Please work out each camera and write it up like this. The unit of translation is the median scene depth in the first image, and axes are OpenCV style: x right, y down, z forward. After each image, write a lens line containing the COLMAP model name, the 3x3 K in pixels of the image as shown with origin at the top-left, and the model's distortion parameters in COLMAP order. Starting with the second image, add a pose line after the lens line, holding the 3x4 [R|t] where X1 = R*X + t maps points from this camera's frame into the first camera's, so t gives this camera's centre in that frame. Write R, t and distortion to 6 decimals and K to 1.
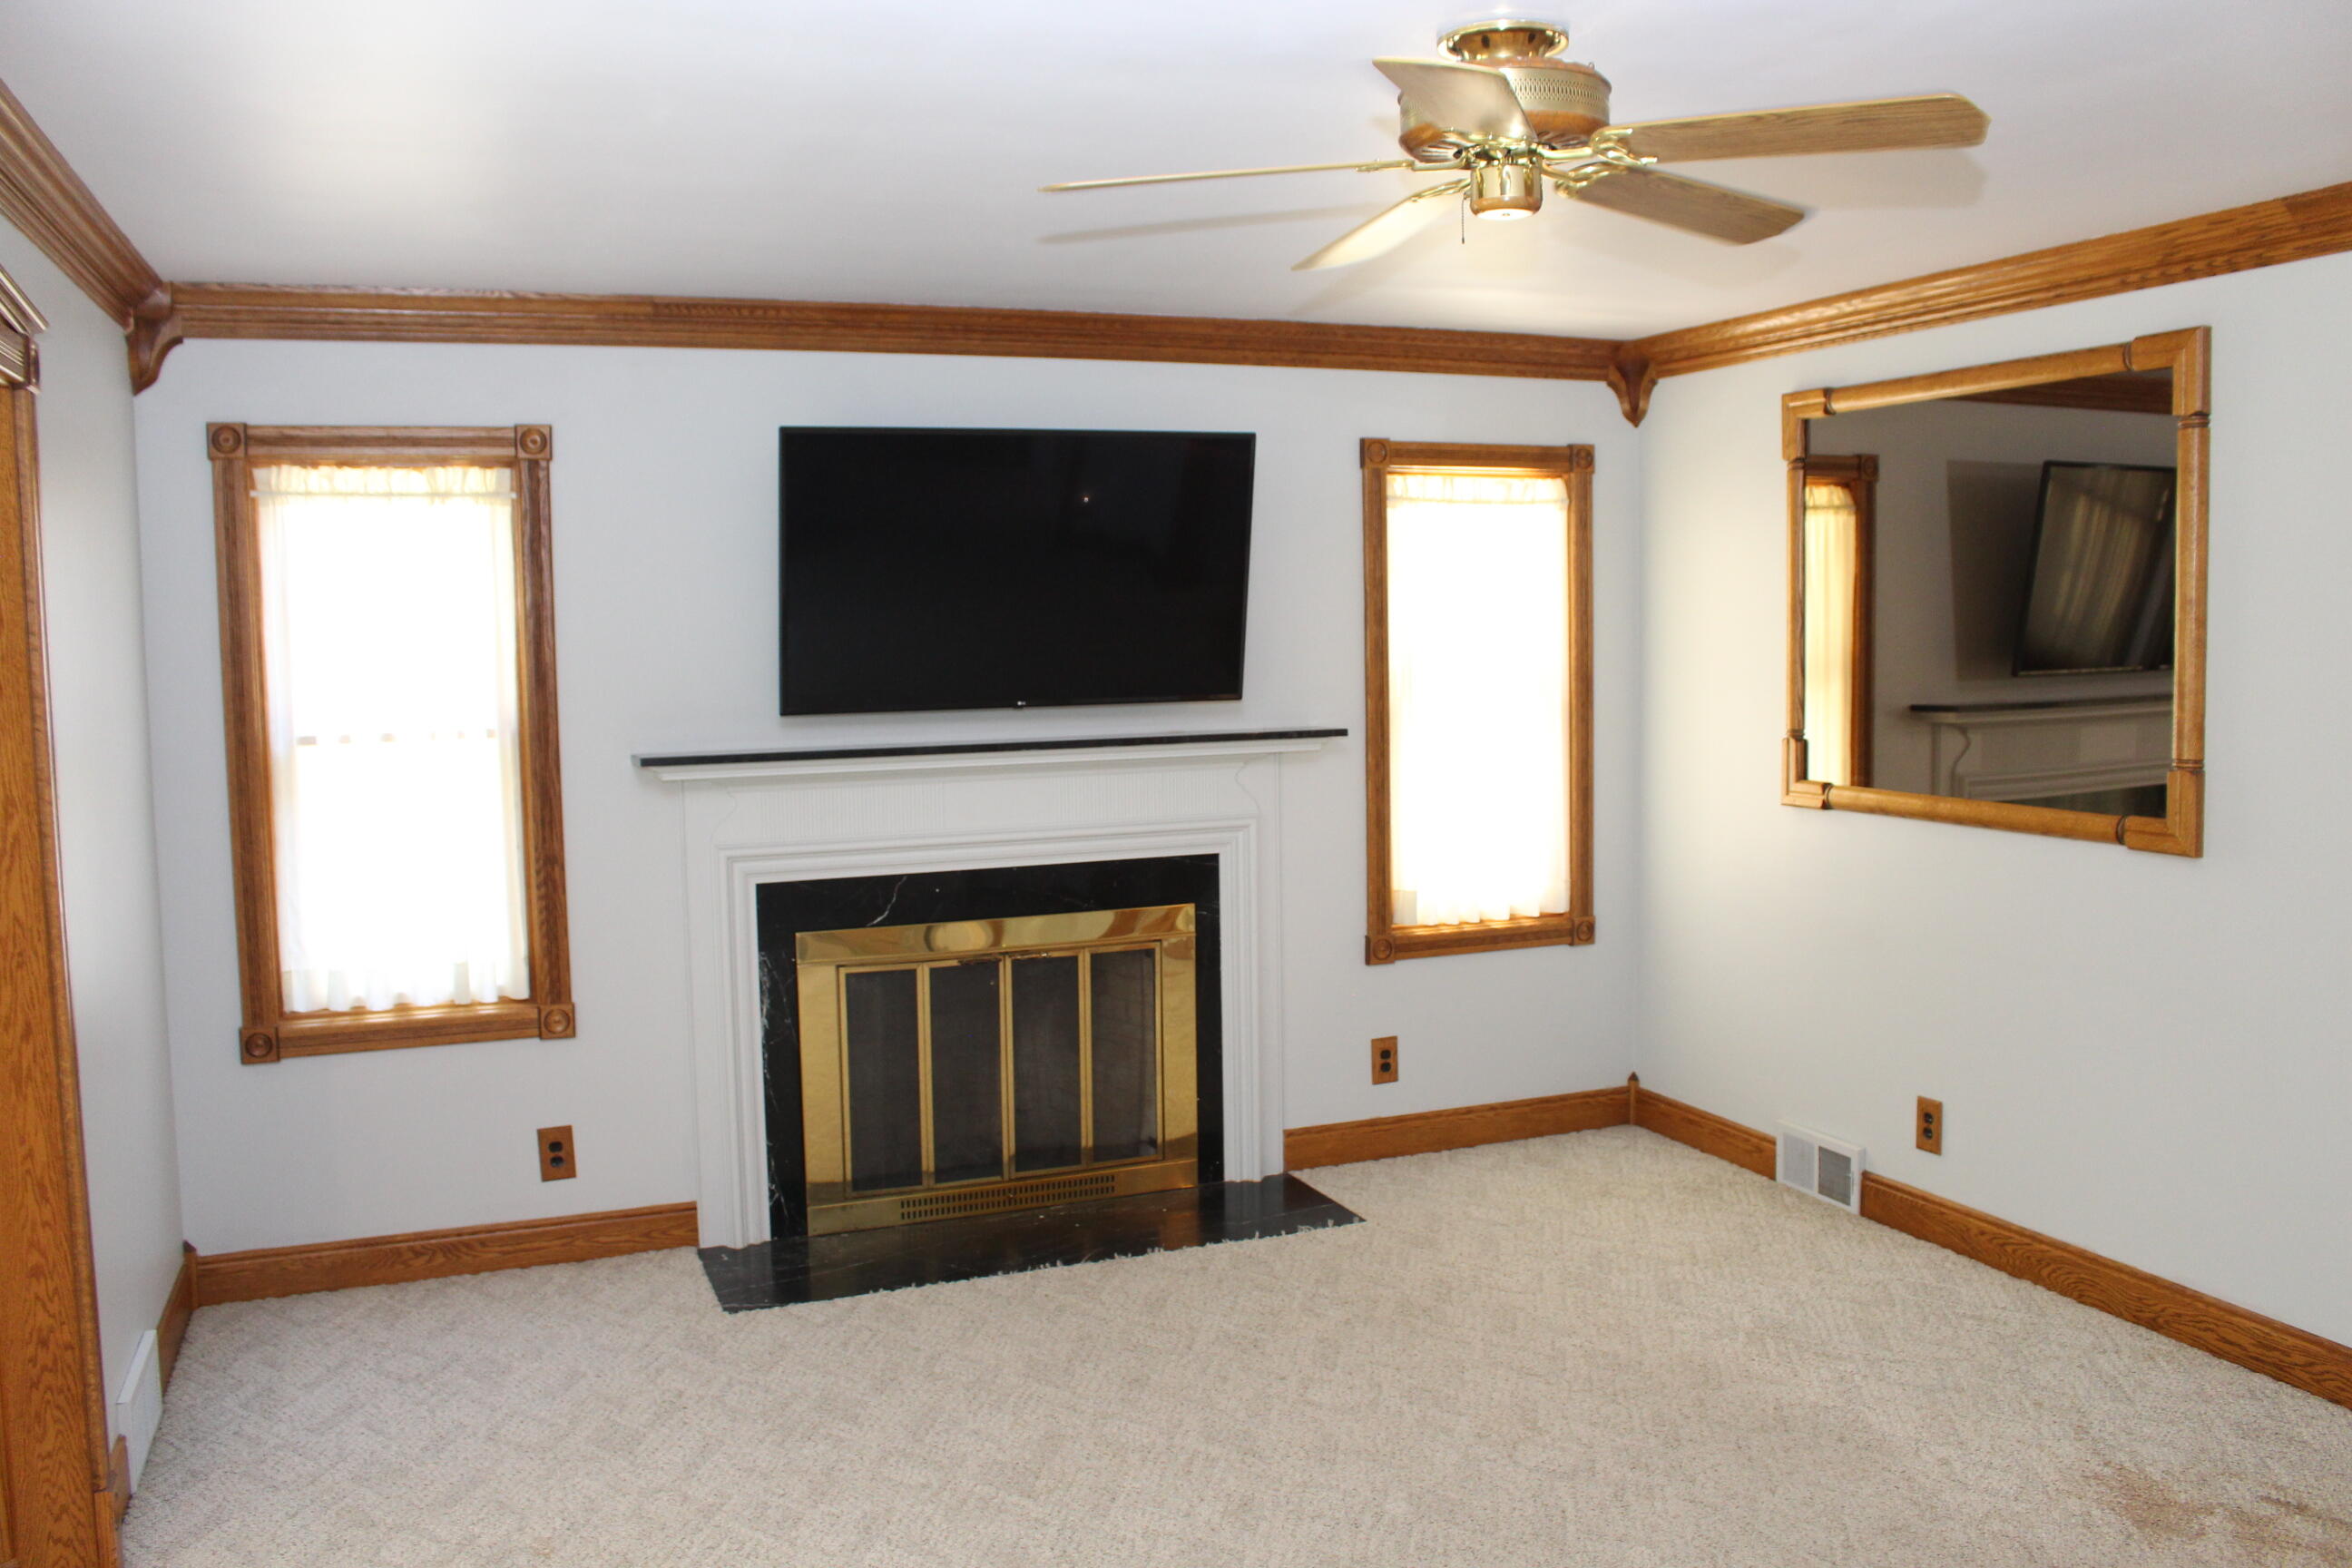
lens RADIAL K [[1922.4, 0, 1182.4], [0, 1922.4, 771.6], [0, 0, 1]] dist [-0.159497, 0.127165]
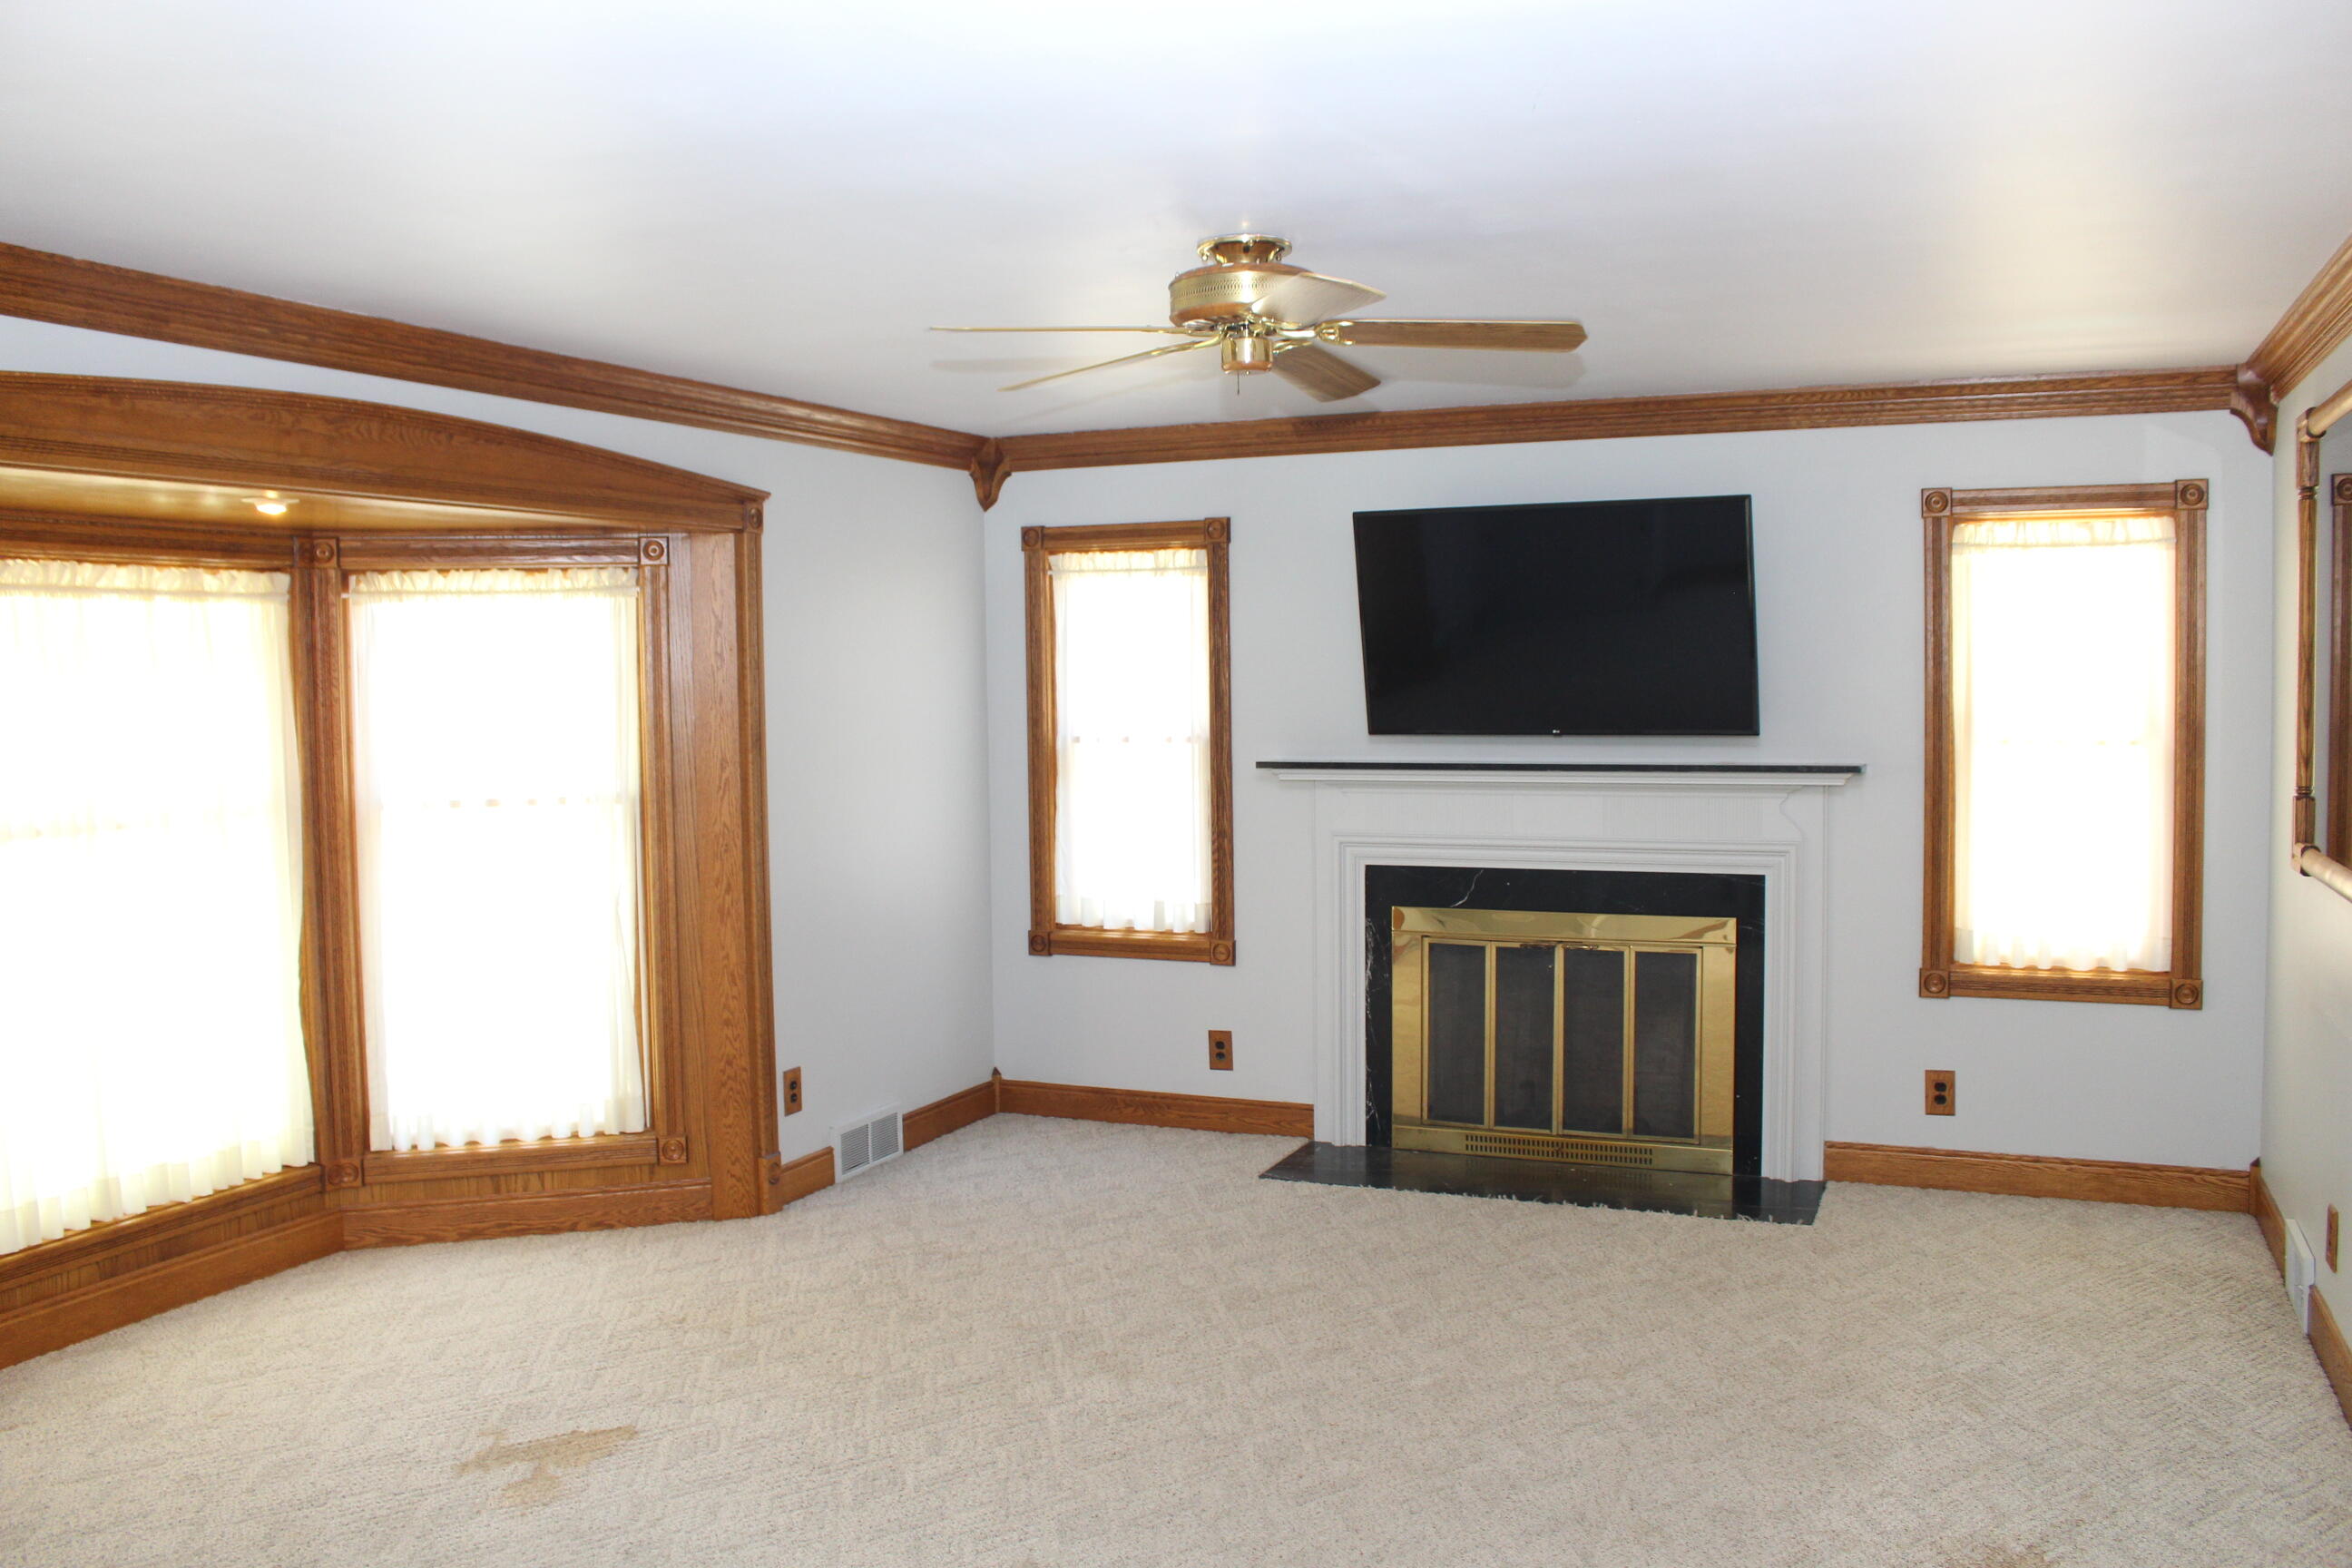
lens RADIAL K [[1922.4, 0, 1182.4], [0, 1922.4, 771.6], [0, 0, 1]] dist [-0.159497, 0.127165]
pose [[0.701879, 0.043810, -0.710948, 0.615581], [-0.055839, 0.998419, 0.006397, -0.005316], [0.710104, 0.035208, 0.703216, 0.000032]]
